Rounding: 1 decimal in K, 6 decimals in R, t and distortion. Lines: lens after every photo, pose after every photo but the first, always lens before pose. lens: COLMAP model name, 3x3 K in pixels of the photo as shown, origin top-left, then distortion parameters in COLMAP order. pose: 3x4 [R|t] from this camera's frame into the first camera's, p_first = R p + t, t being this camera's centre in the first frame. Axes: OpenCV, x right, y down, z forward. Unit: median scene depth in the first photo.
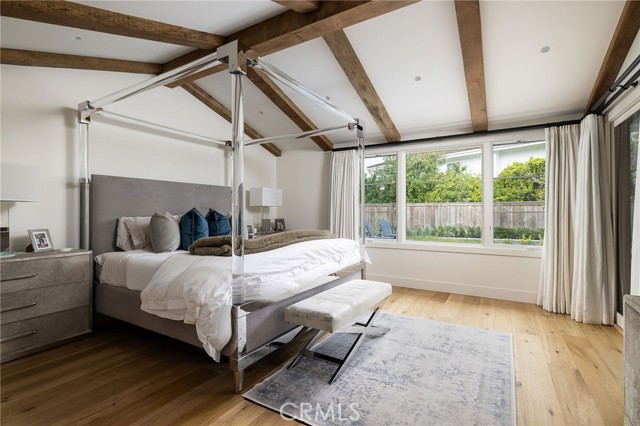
lens RADIAL K [[306.8, 0, 320.3], [0, 306.8, 211.0], [0, 0, 1]] dist [0.000606, 0.000090]
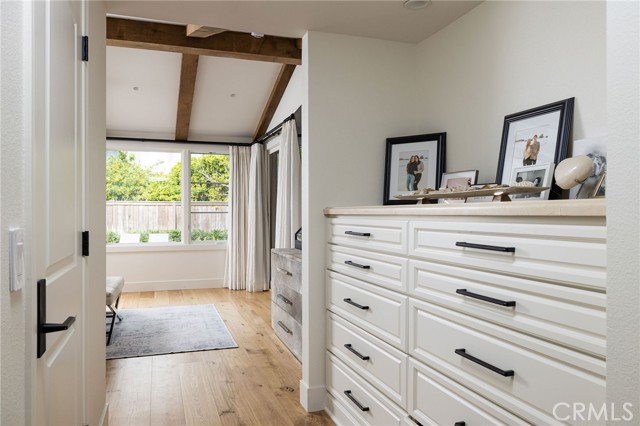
lens RADIAL K [[481.2, 0, 320.0], [0, 481.2, 213.1], [0, 0, 1]] dist [0.001783, -0.000068]
pose [[0.647159, -0.001395, 0.762353, -0.542075], [-0.000610, 0.999997, 0.002348, 0.001849], [-0.762354, -0.001985, 0.647157, -0.571157]]
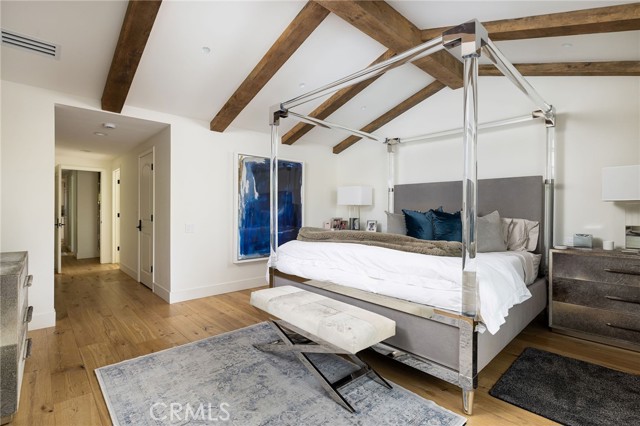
lens RADIAL K [[306.8, 0, 319.1], [0, 306.8, 209.9], [0, 0, 1]] dist [0.000606, 0.000090]
pose [[-0.272443, 0.009987, -0.962120, 0.688720], [-0.001051, 0.999942, 0.010677, -0.006774], [0.962171, 0.003920, -0.272417, 0.939361]]
